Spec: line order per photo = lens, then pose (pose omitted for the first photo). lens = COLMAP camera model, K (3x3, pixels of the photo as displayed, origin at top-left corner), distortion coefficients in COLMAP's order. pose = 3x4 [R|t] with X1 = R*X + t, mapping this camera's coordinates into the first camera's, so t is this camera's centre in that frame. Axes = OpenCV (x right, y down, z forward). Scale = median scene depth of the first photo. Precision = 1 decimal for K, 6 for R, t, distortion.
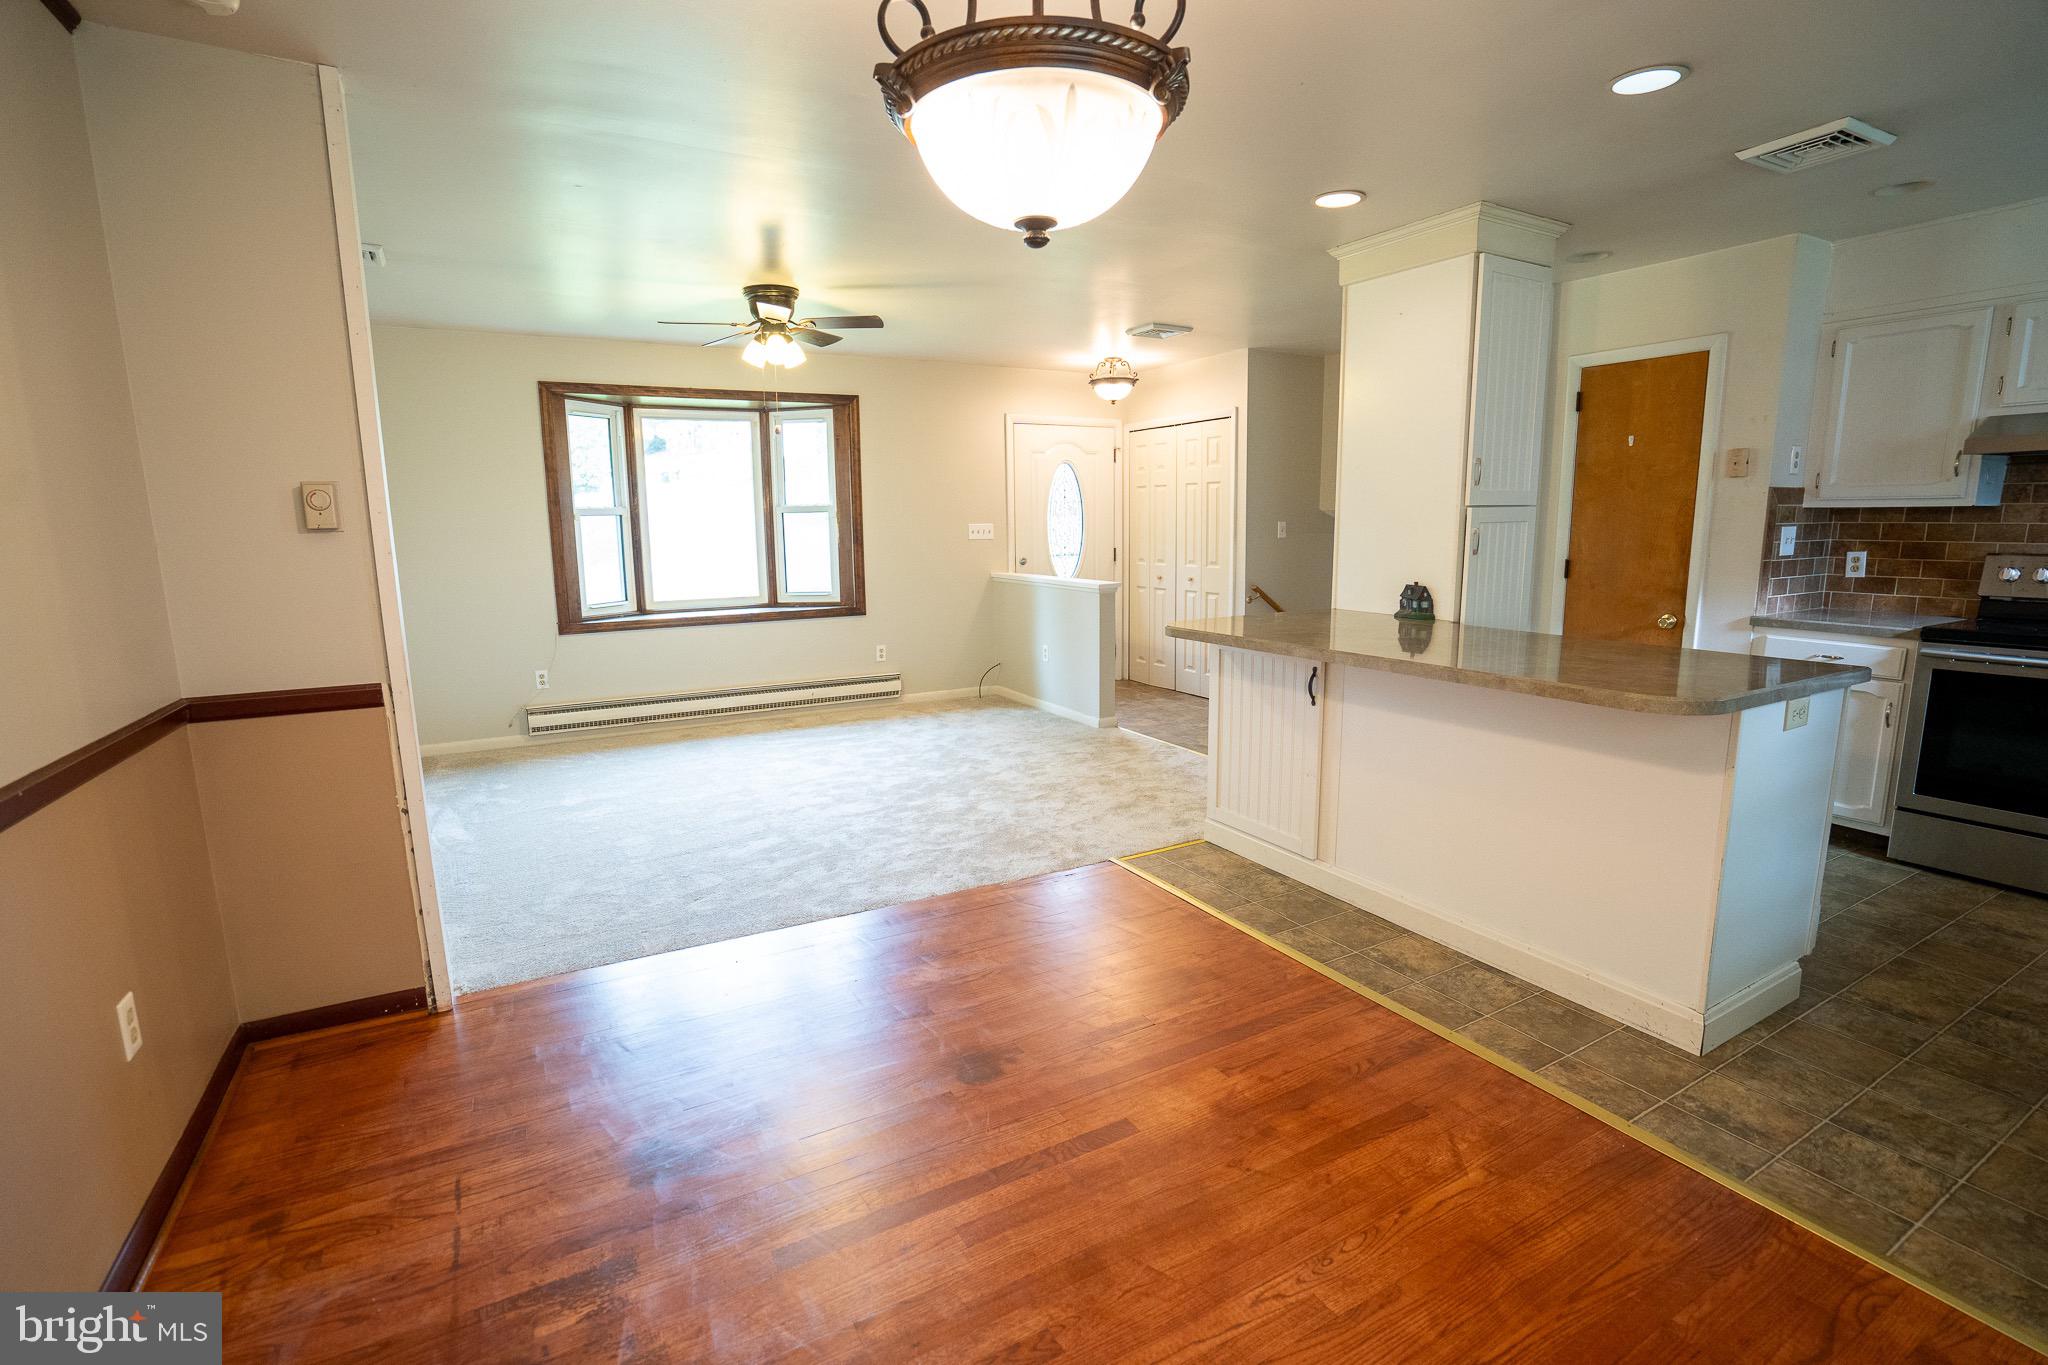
lens RADIAL K [[959.2, 0, 1023.6], [0, 959.2, 686.4], [0, 0, 1]] dist [-0.059567, 0.022306]
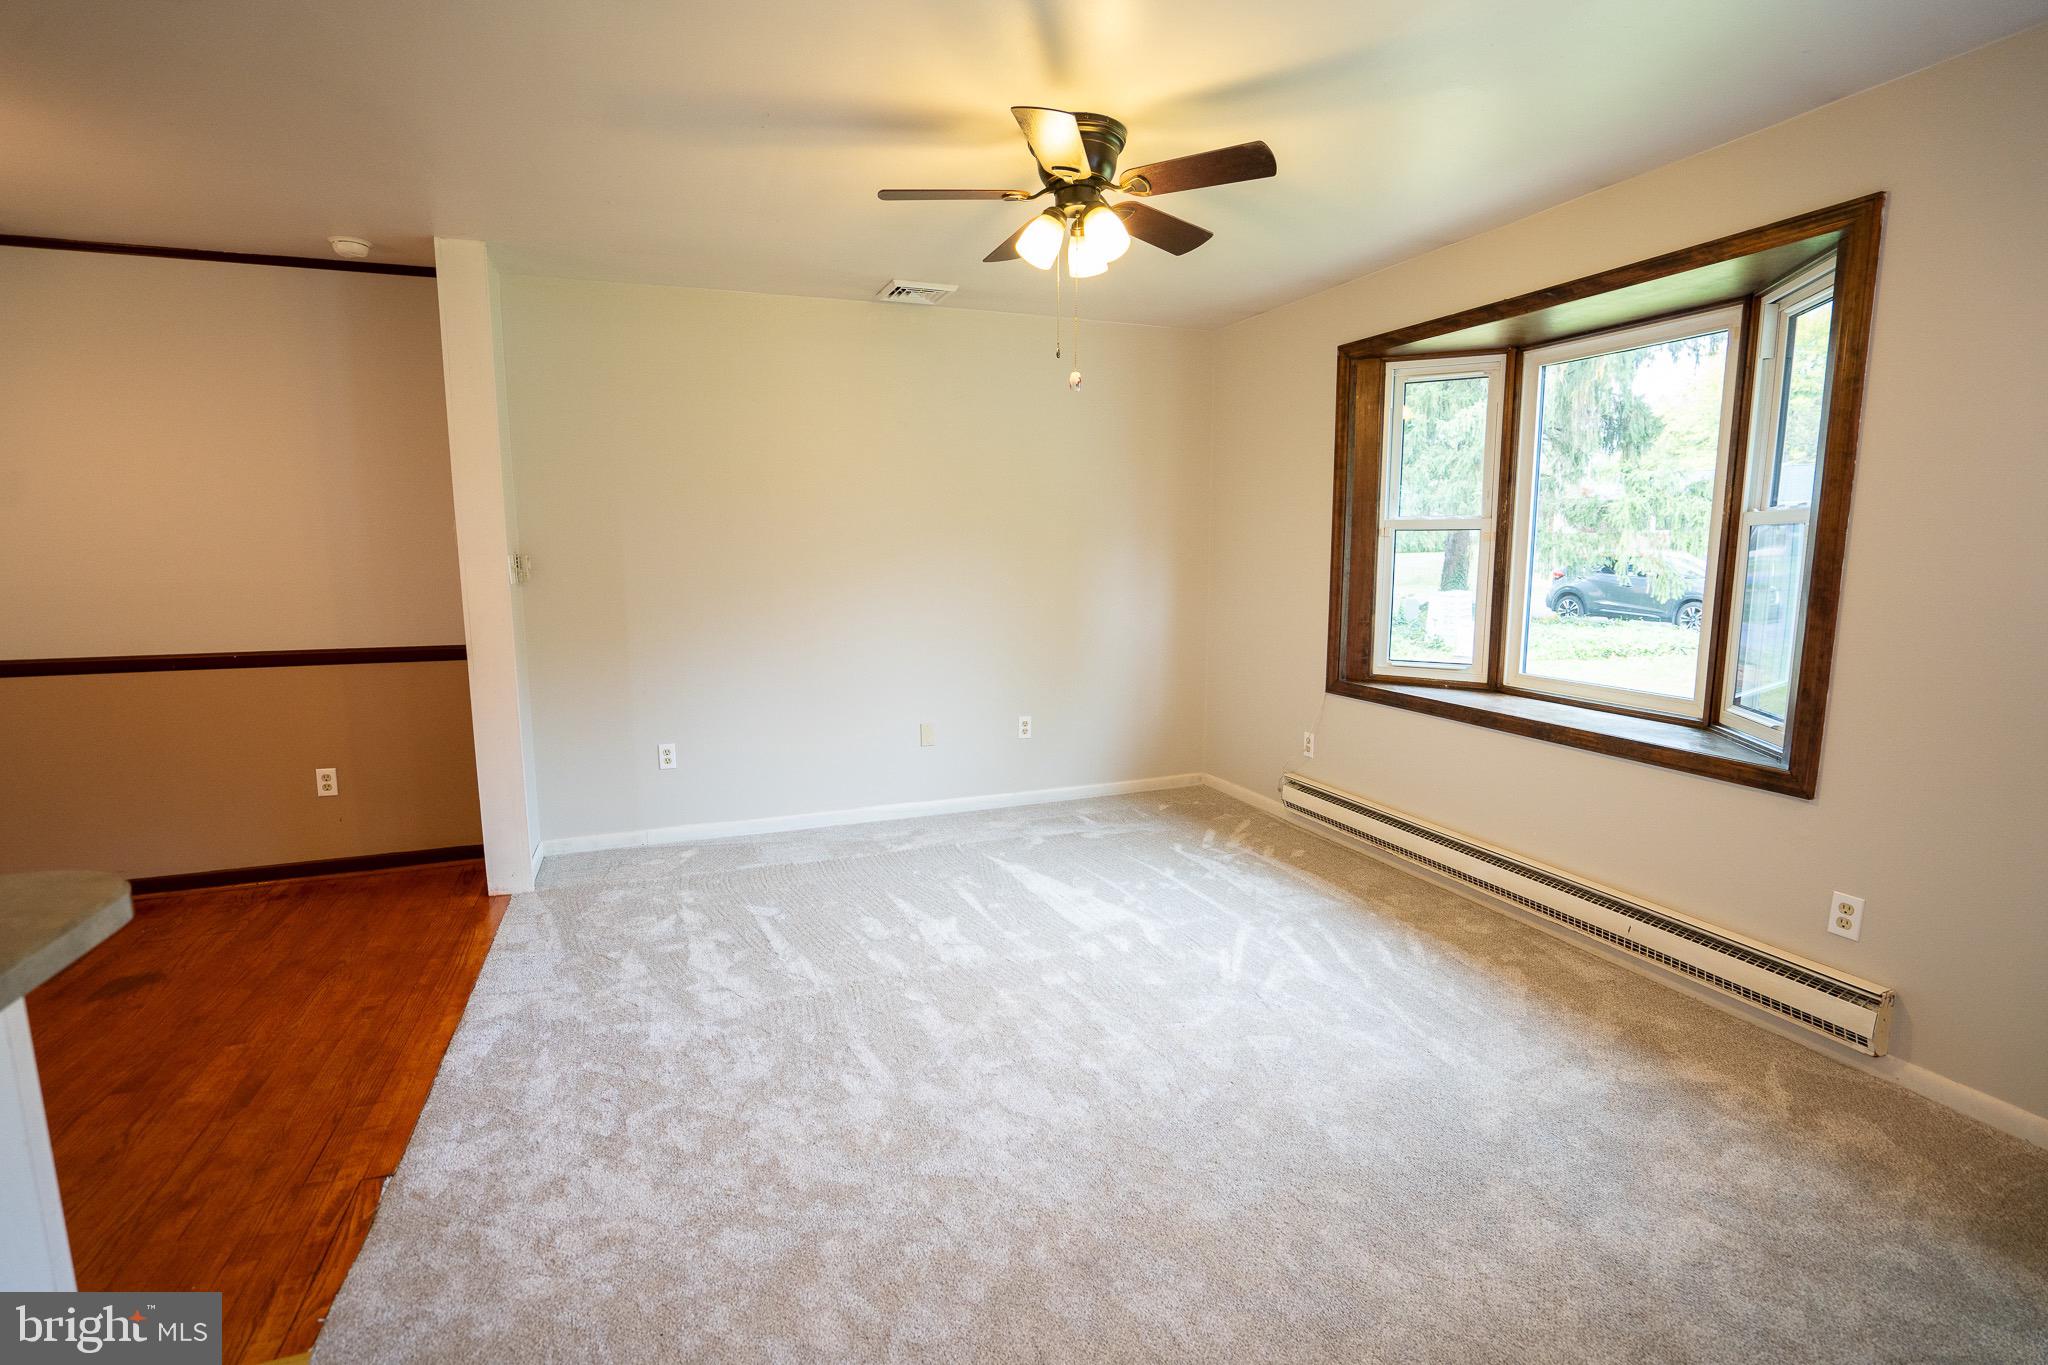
lens RADIAL K [[970.5, 0, 1033.5], [0, 970.5, 675.8], [0, 0, 1]] dist [-0.078021, 0.025402]
pose [[-0.141080, 0.149051, -0.978714, 0.392396], [-0.167188, 0.970815, 0.171948, -0.230352], [0.975779, 0.187888, -0.112043, 1.265638]]
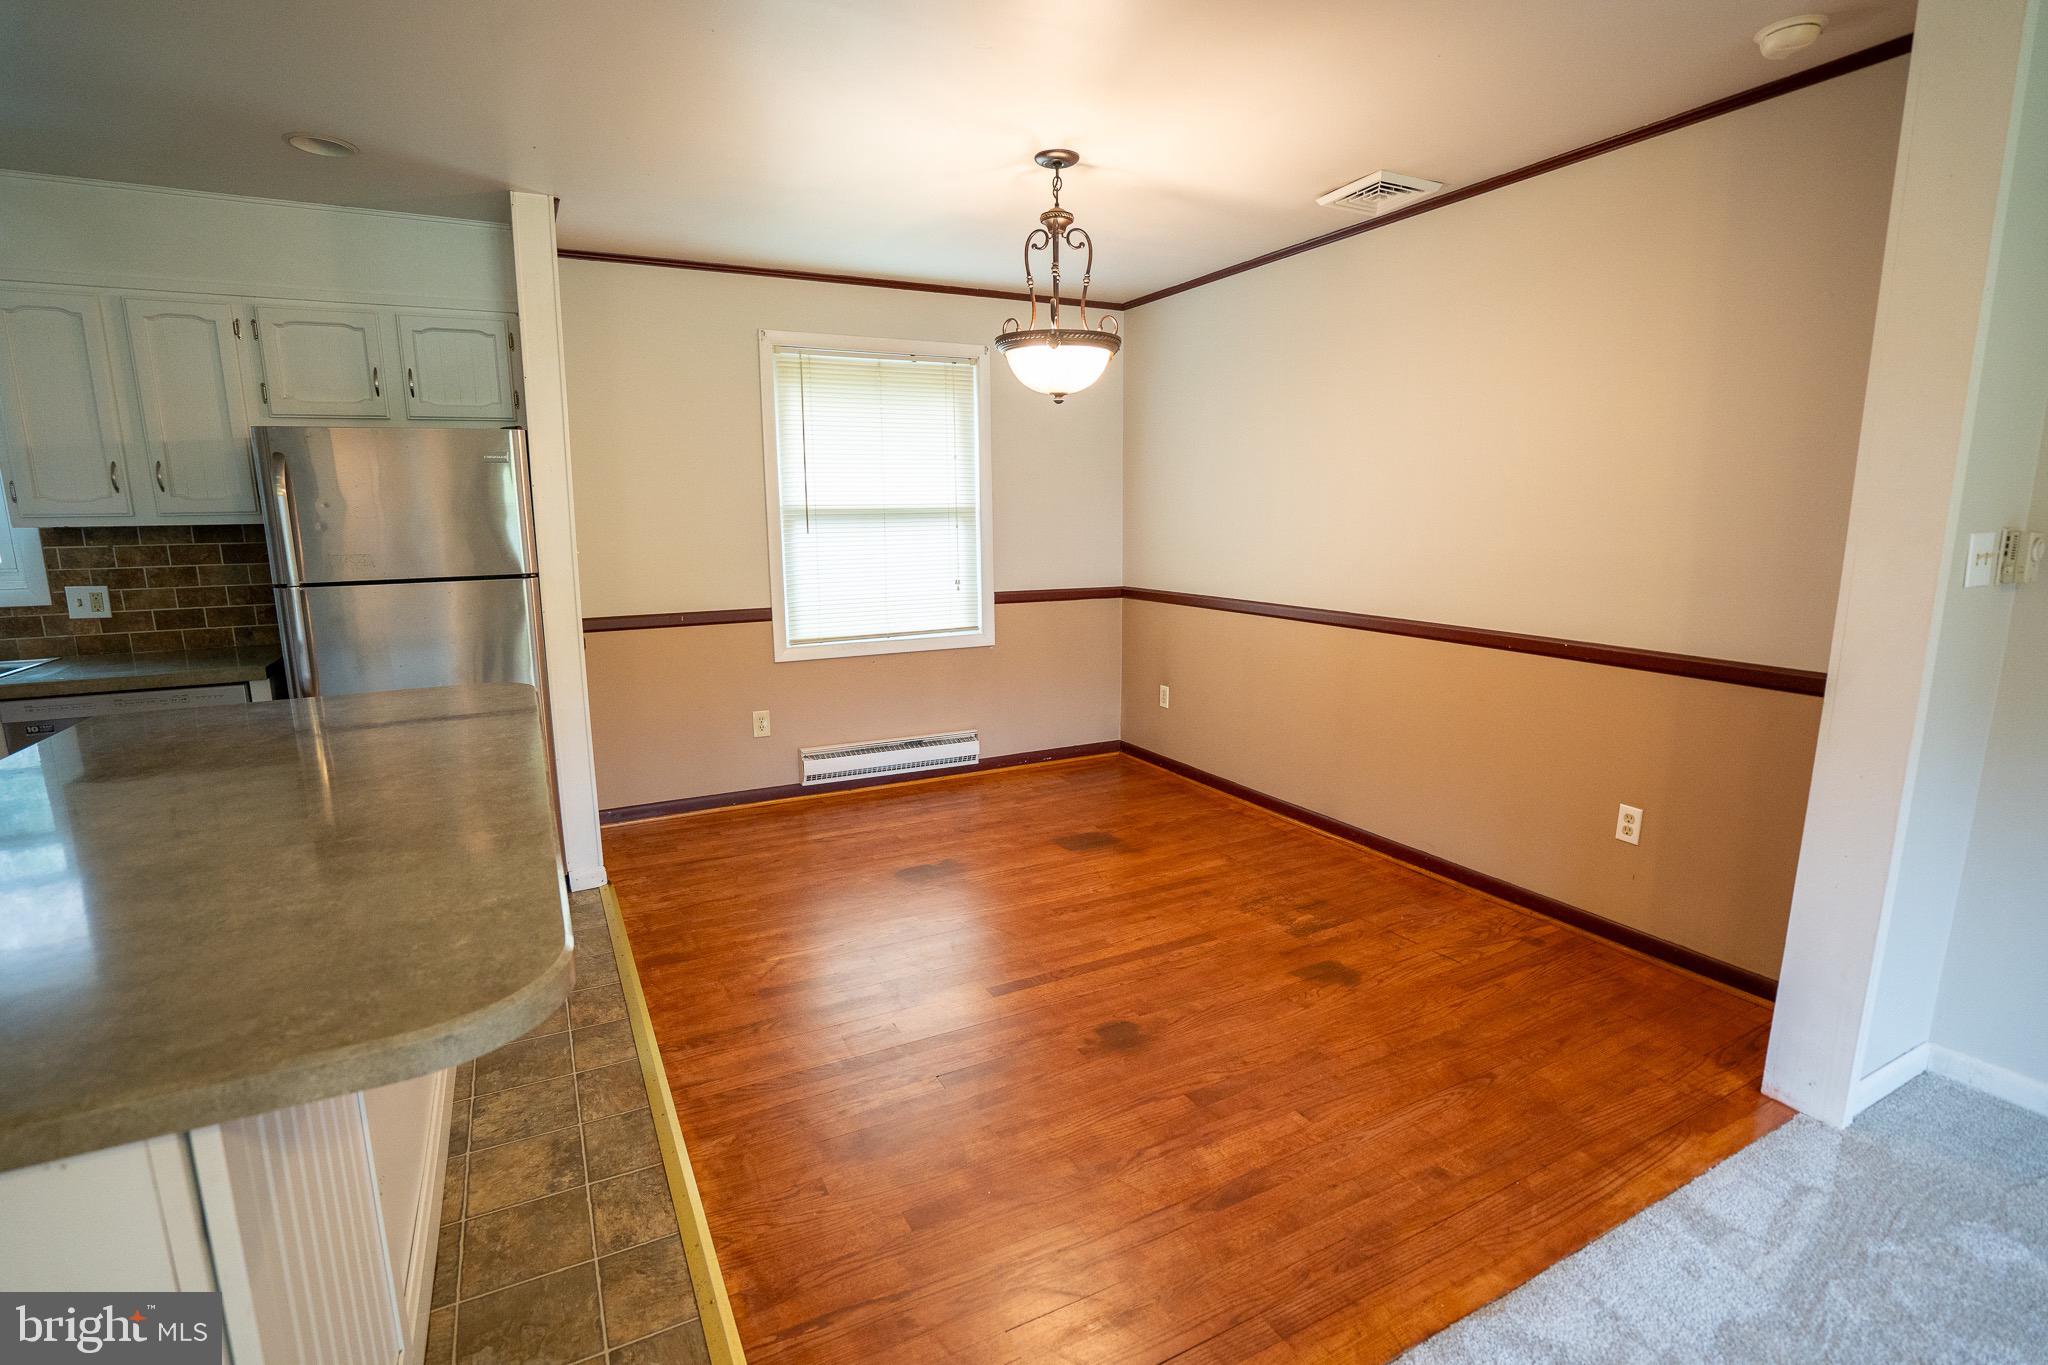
lens RADIAL K [[959.2, 0, 1023.6], [0, 959.2, 686.4], [0, 0, 1]] dist [-0.059567, 0.022306]
pose [[-0.999382, 0.017710, 0.030353, 0.012401], [0.027128, 0.937847, 0.345988, -0.203678], [-0.022339, 0.346598, -0.937748, 1.126641]]
